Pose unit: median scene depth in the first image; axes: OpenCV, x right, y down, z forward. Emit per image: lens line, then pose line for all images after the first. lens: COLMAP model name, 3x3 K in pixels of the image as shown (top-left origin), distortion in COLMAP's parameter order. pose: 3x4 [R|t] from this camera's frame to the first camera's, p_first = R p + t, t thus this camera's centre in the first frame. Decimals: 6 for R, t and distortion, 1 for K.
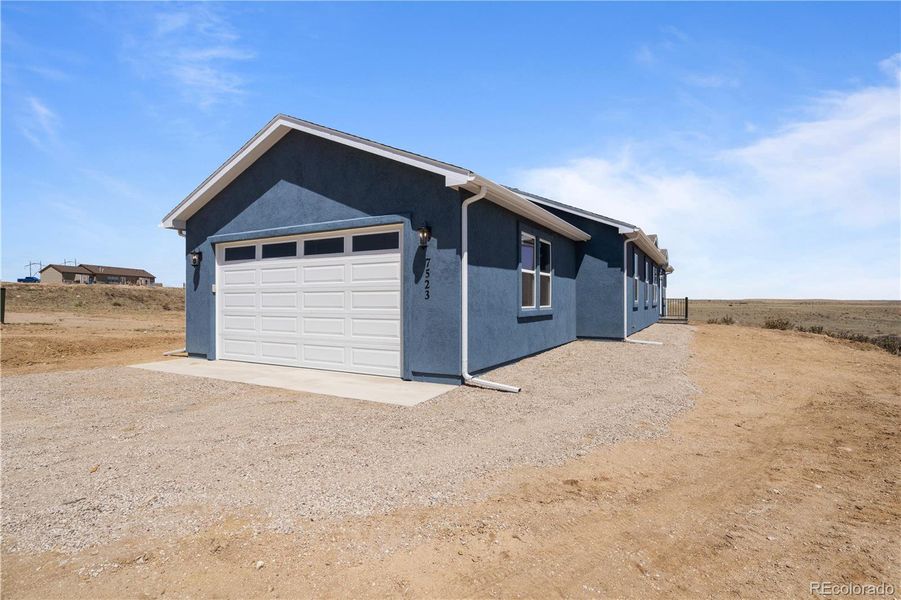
lens RADIAL K [[423.7, 0, 454.1], [0, 423.7, 298.6], [0, 0, 1]] dist [0.000526, 0.001331]
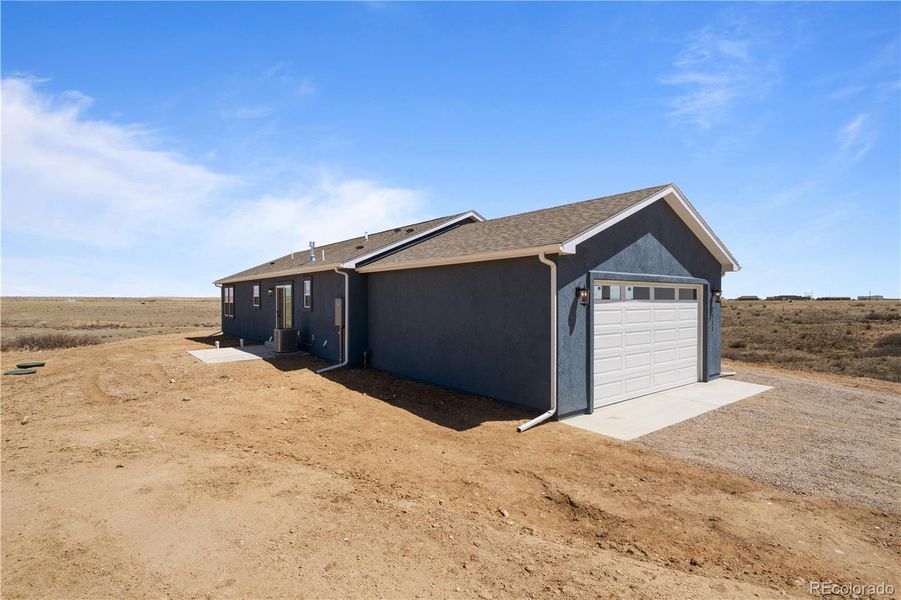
lens RADIAL K [[423.7, 0, 456.7], [0, 423.7, 303.7], [0, 0, 1]] dist [0.000526, 0.001331]
pose [[0.411736, 0.002738, 0.911299, -1.665141], [0.004380, 0.999978, -0.004983, -0.085906], [-0.911293, 0.006043, 0.411715, 1.005076]]
